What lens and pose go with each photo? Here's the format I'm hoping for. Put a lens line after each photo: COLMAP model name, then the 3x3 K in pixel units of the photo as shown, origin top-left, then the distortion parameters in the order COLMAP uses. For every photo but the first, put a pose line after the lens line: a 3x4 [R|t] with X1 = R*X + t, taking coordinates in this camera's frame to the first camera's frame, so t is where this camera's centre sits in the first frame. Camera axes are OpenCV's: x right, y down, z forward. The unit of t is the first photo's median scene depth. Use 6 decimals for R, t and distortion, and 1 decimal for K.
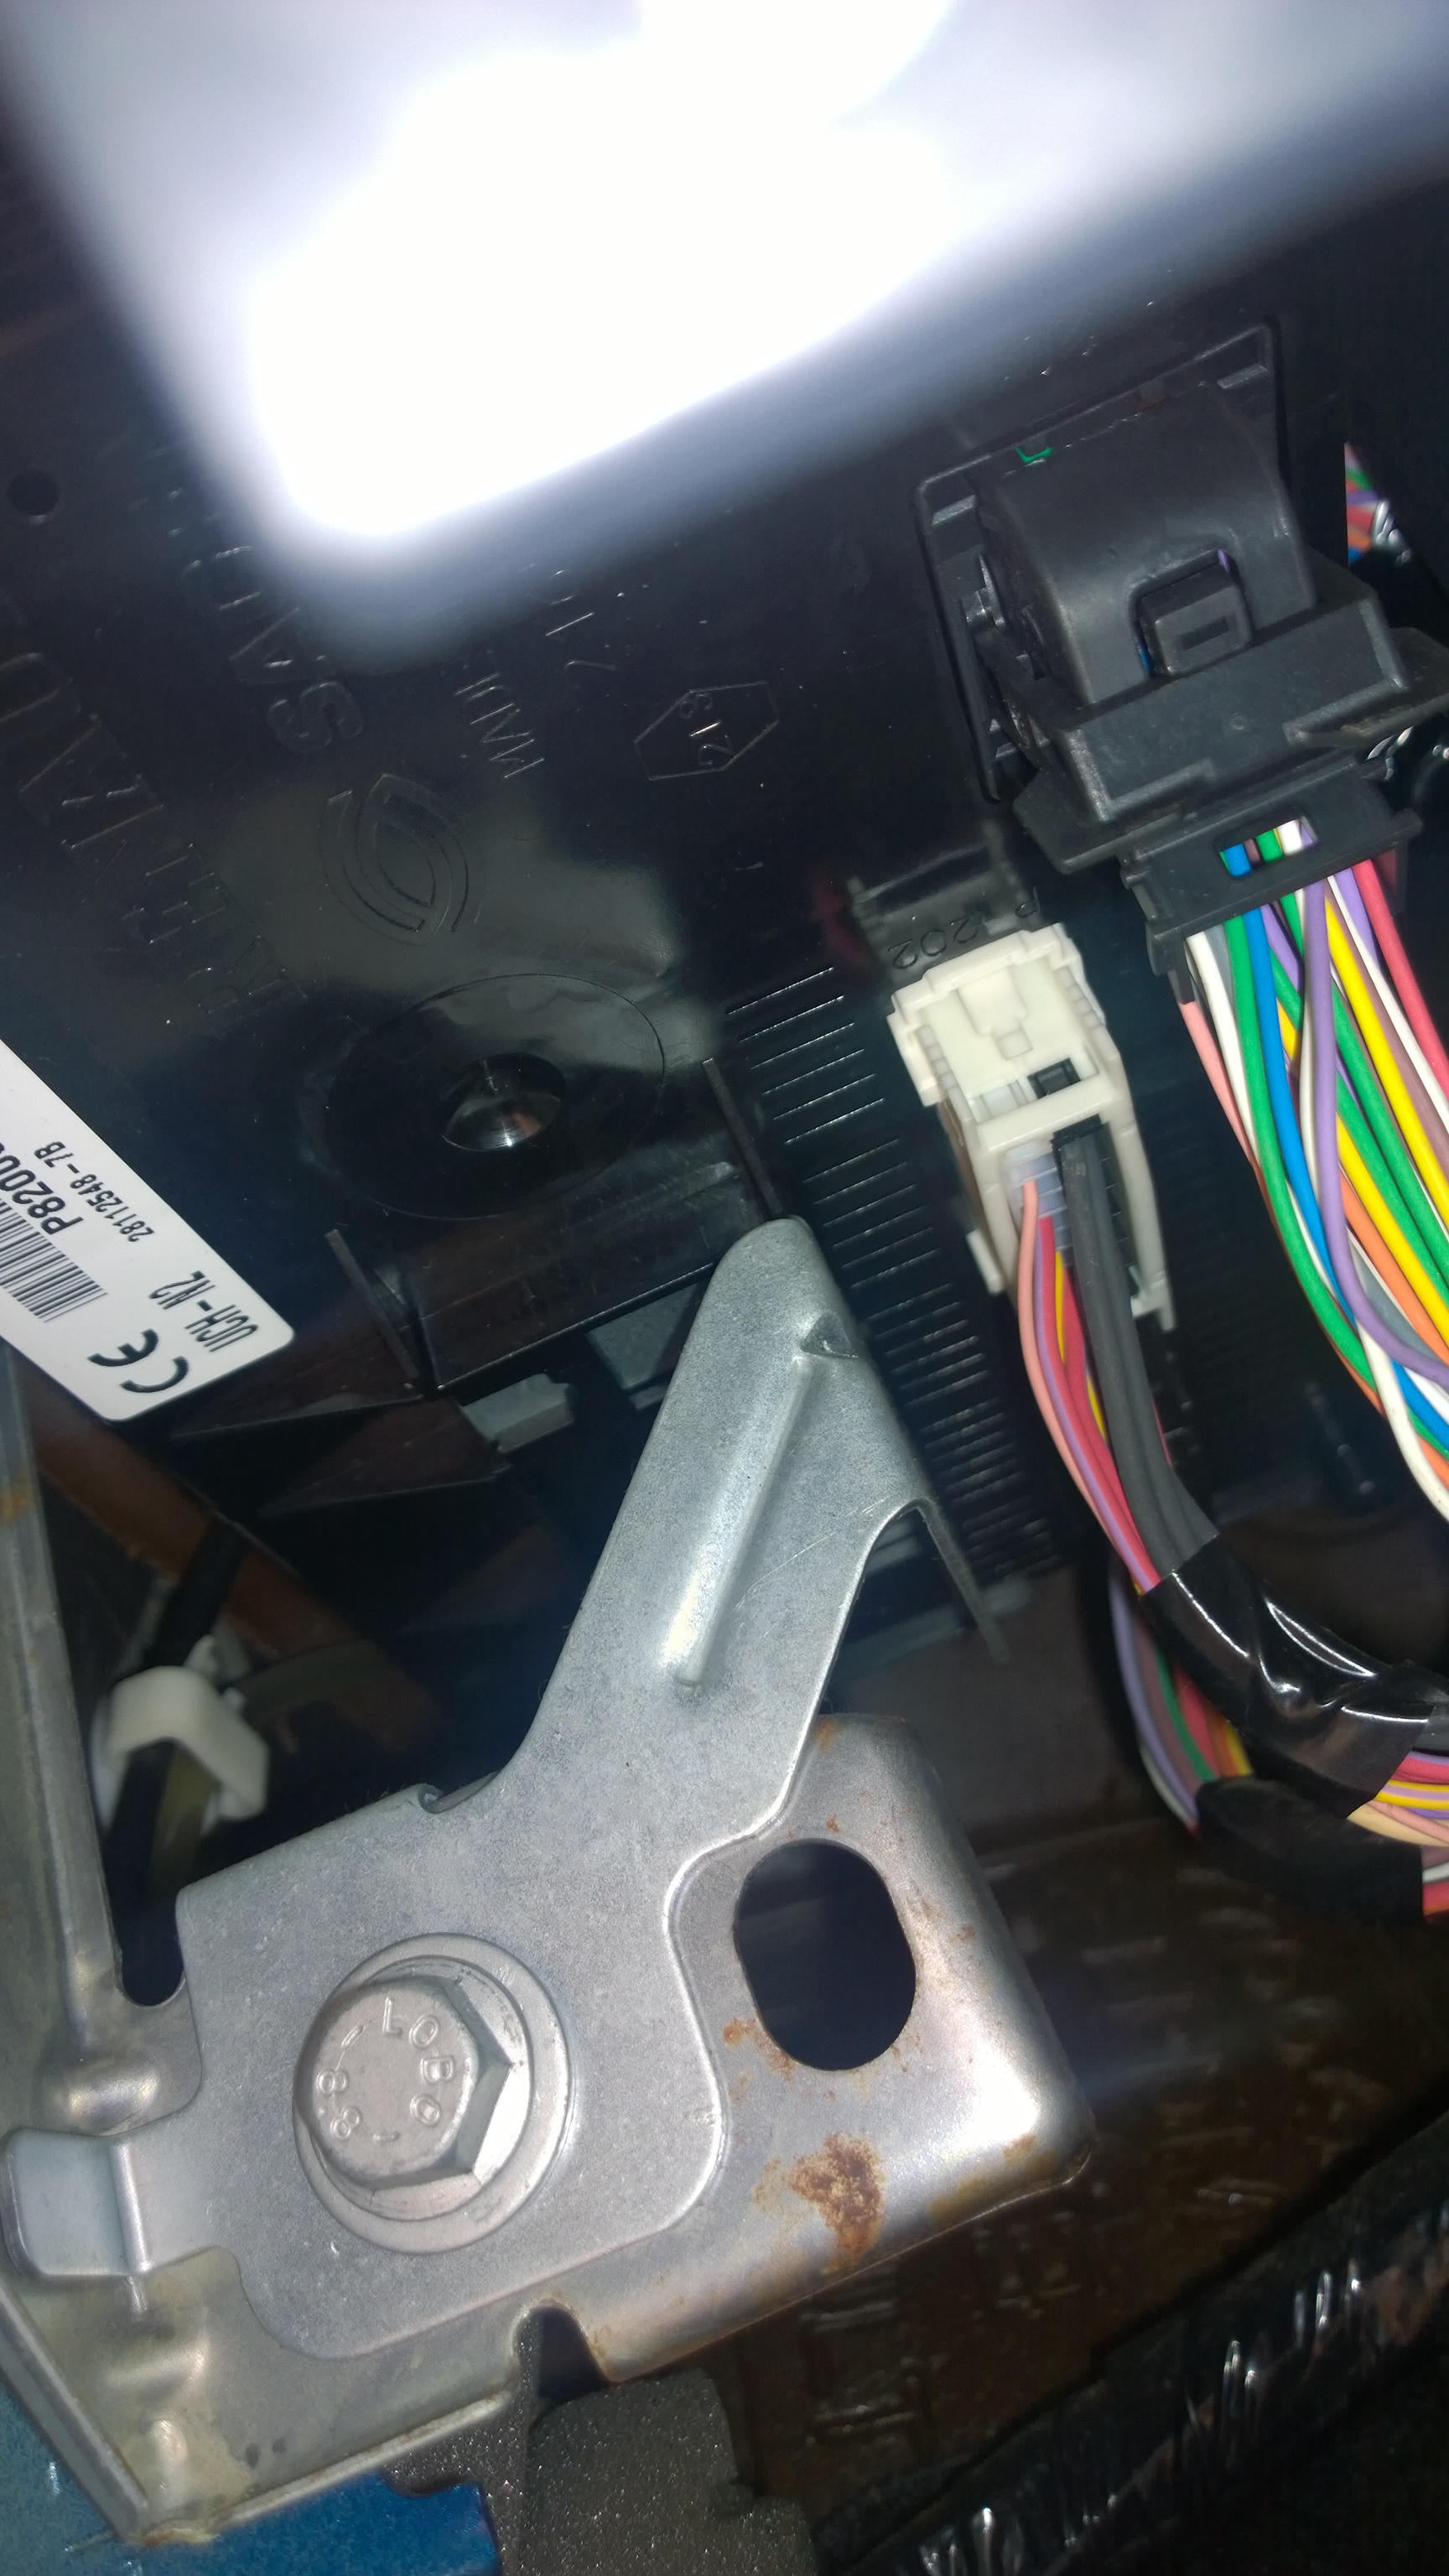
lens RADIAL K [[2003.4, 0, 728.4], [0, 2003.4, 1250.2], [0, 0, 1]] dist [0.143588, -0.227236]
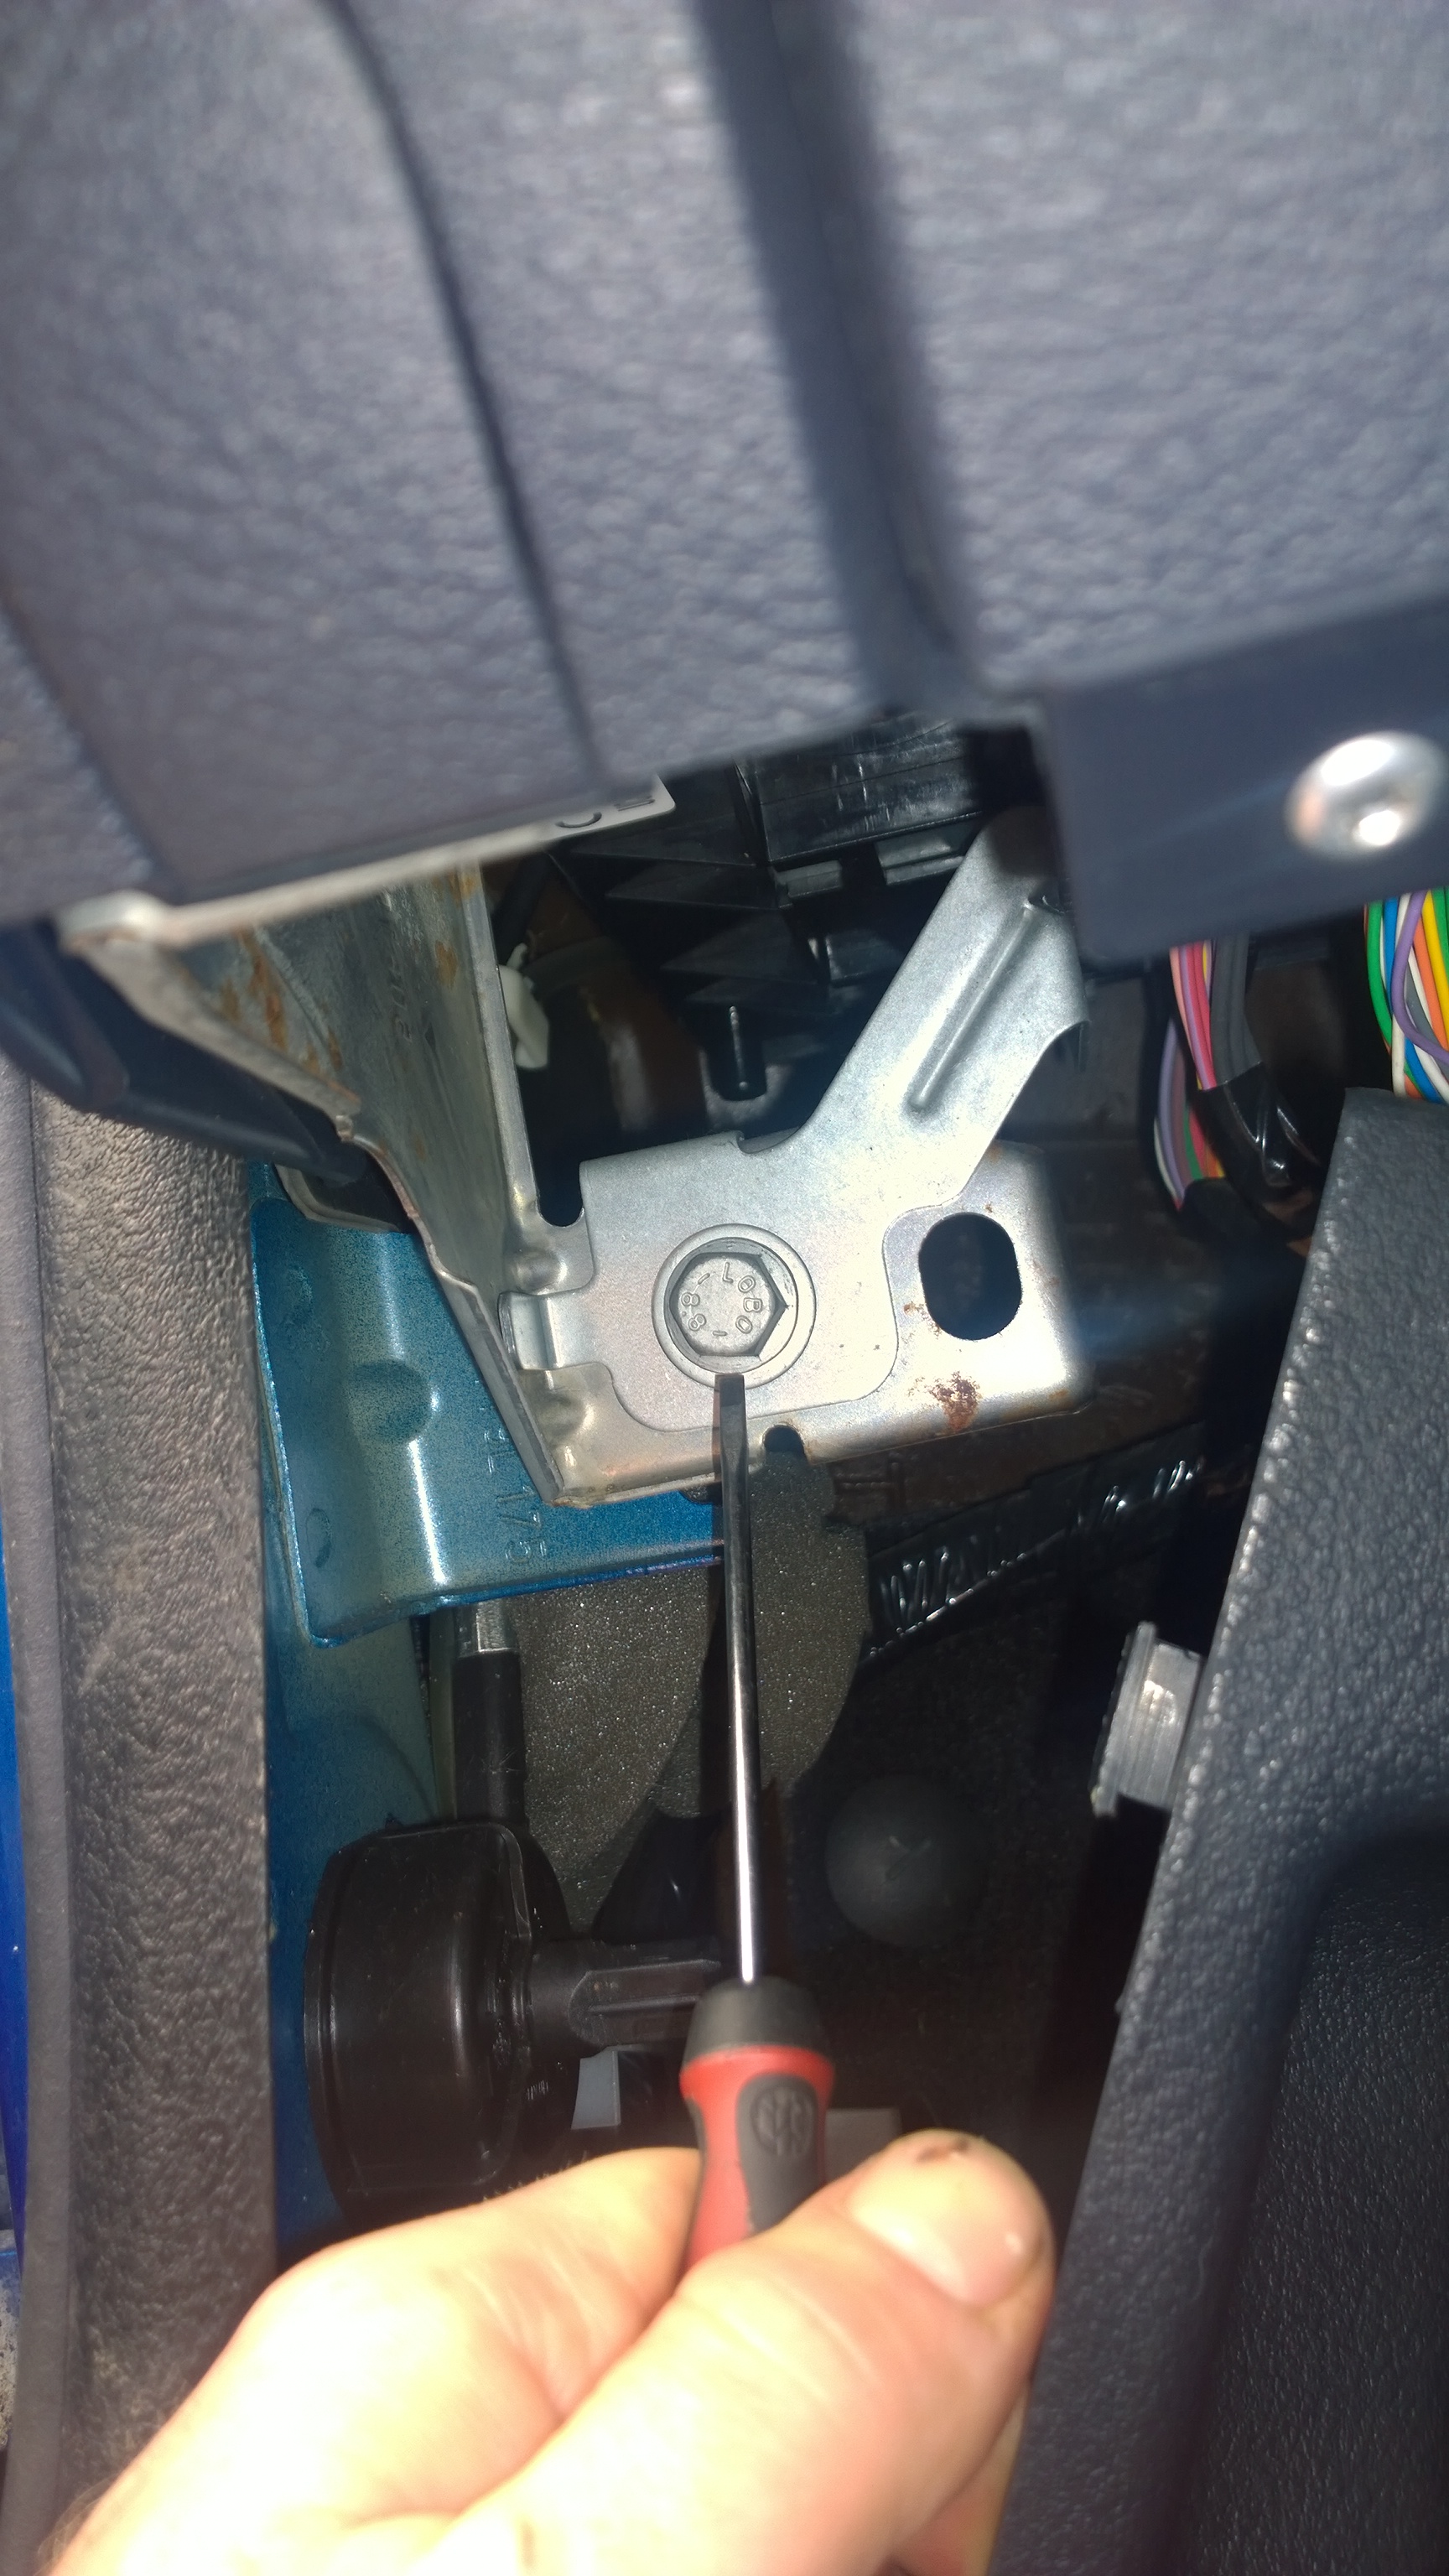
lens RADIAL K [[2003.4, 0, 728.4], [0, 2003.4, 1250.2], [0, 0, 1]] dist [0.143588, -0.227236]
pose [[0.983437, 0.168055, 0.067886, -0.263517], [-0.181027, 0.892248, 0.413669, -0.327579], [0.008948, -0.419107, 0.907893, -0.515903]]
